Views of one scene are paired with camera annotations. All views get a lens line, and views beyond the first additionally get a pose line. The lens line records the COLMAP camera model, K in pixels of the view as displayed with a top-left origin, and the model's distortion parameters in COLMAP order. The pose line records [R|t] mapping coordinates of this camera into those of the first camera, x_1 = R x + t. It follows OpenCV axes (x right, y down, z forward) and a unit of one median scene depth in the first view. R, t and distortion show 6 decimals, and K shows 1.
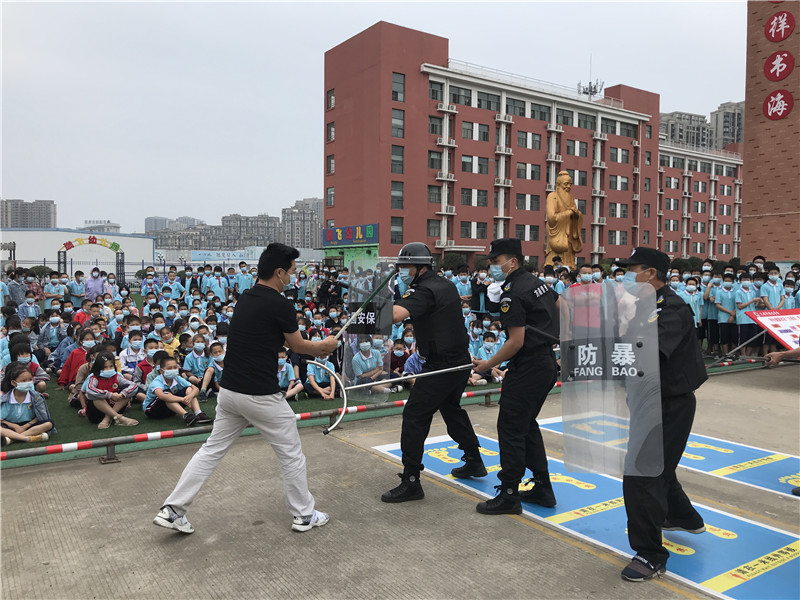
lens RADIAL K [[655.1, 0, 399.5], [0, 655.1, 302.9], [0, 0, 1]] dist [0.029161, -0.037755]
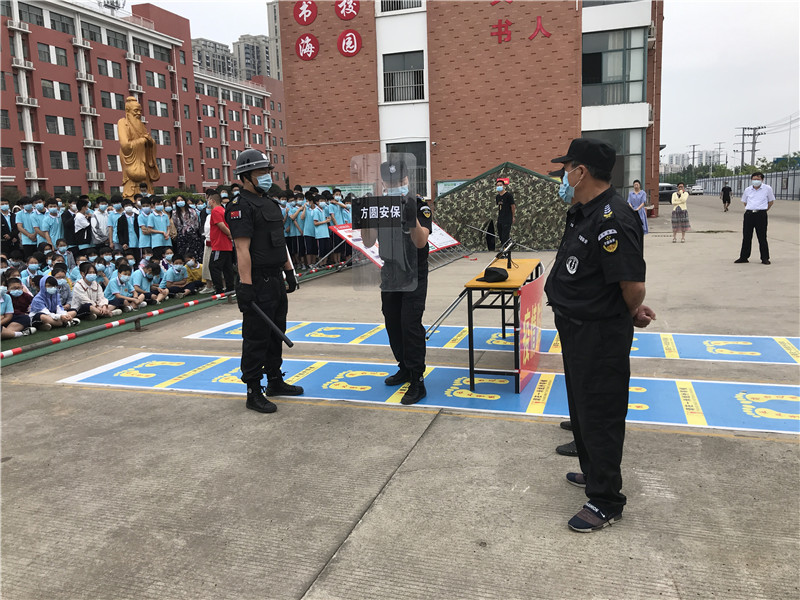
lens RADIAL K [[658.1, 0, 396.8], [0, 658.1, 296.7], [0, 0, 1]] dist [0.010818, 0.004834]
pose [[0.786582, -0.128460, 0.603976, -0.018787], [0.068724, 0.990256, 0.121116, 0.000521], [-0.613649, -0.053761, 0.787746, -0.008388]]
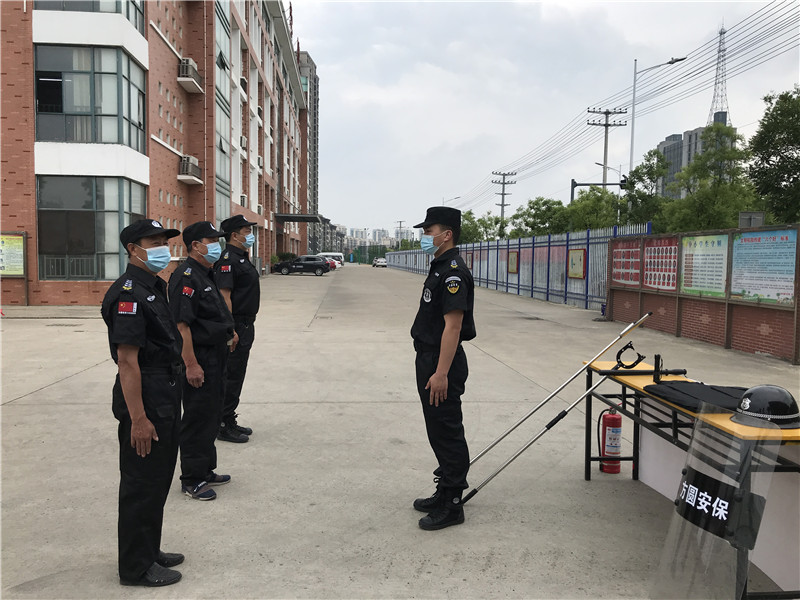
lens RADIAL K [[658.1, 0, 396.8], [0, 658.1, 296.7], [0, 0, 1]] dist [0.010818, 0.004834]
pose [[0.500417, -0.052811, 0.864172, 0.139614], [0.029443, 0.998599, 0.043976, 0.003081], [-0.865284, 0.003438, 0.501271, -0.039234]]
